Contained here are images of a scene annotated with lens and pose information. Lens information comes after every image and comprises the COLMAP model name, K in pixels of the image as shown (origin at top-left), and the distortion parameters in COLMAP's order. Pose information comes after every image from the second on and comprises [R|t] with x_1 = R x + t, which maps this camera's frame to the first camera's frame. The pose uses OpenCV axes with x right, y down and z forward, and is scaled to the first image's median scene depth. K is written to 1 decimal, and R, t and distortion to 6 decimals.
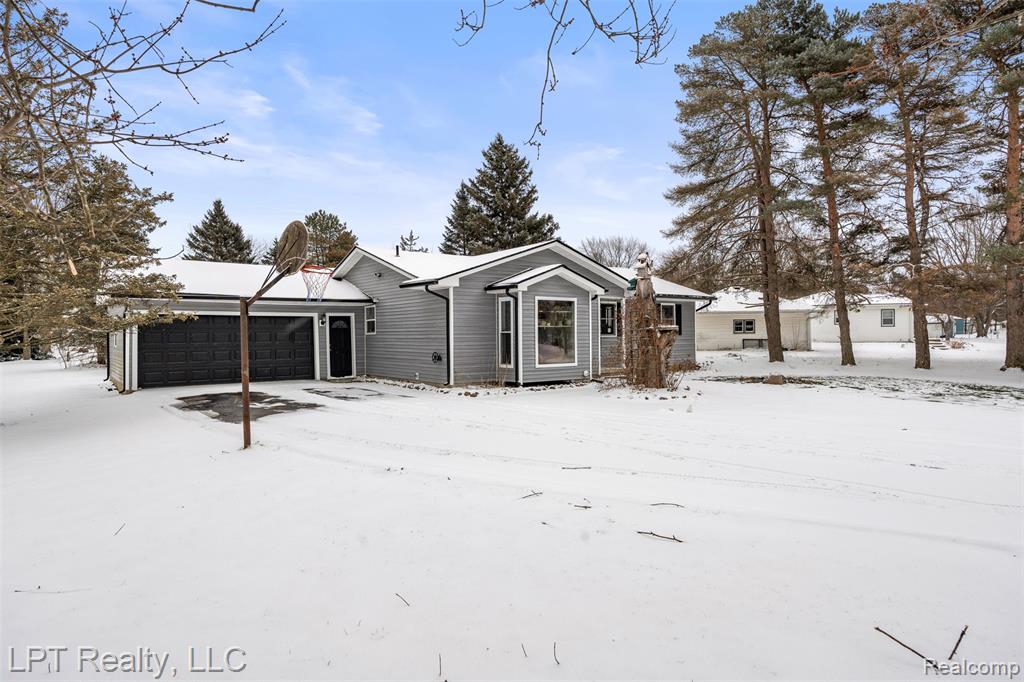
lens RADIAL K [[565.5, 0, 509.6], [0, 565.5, 343.5], [0, 0, 1]] dist [0.002335, 0.000230]
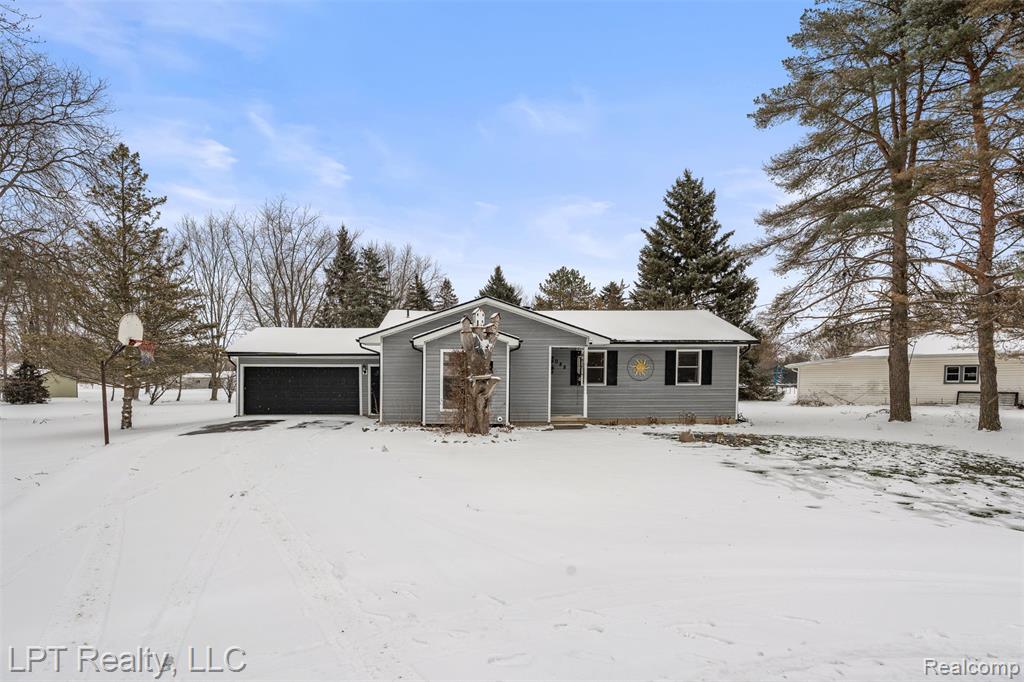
lens RADIAL K [[564.0, 0, 516.8], [0, 564.0, 402.8], [0, 0, 1]] dist [-0.000193, 0.000157]
pose [[0.835885, 0.030081, -0.548080, 0.668236], [-0.016641, 0.999427, 0.029473, -0.009163], [0.548653, -0.015515, 0.835906, 0.102681]]
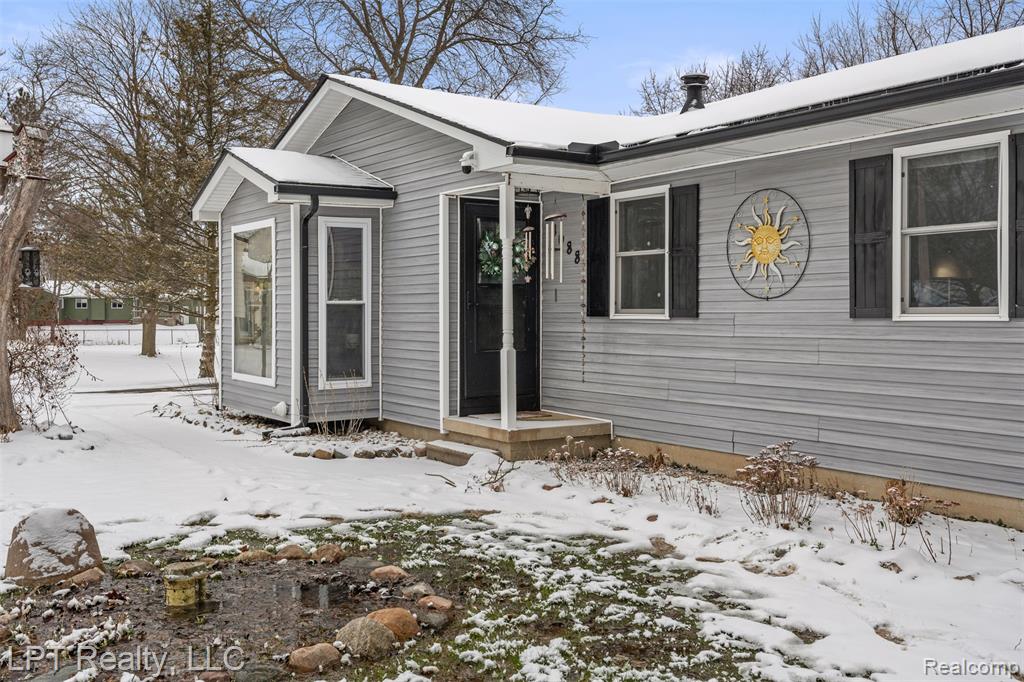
lens RADIAL K [[1029.2, 0, 512.9], [0, 1029.2, 360.7], [0, 0, 1]] dist [0.003843, 0.020682]
pose [[-0.019774, 0.061316, -0.997923, 0.750117], [-0.013298, 0.998013, 0.061585, -0.023416], [0.999716, 0.014489, -0.018919, 1.052135]]
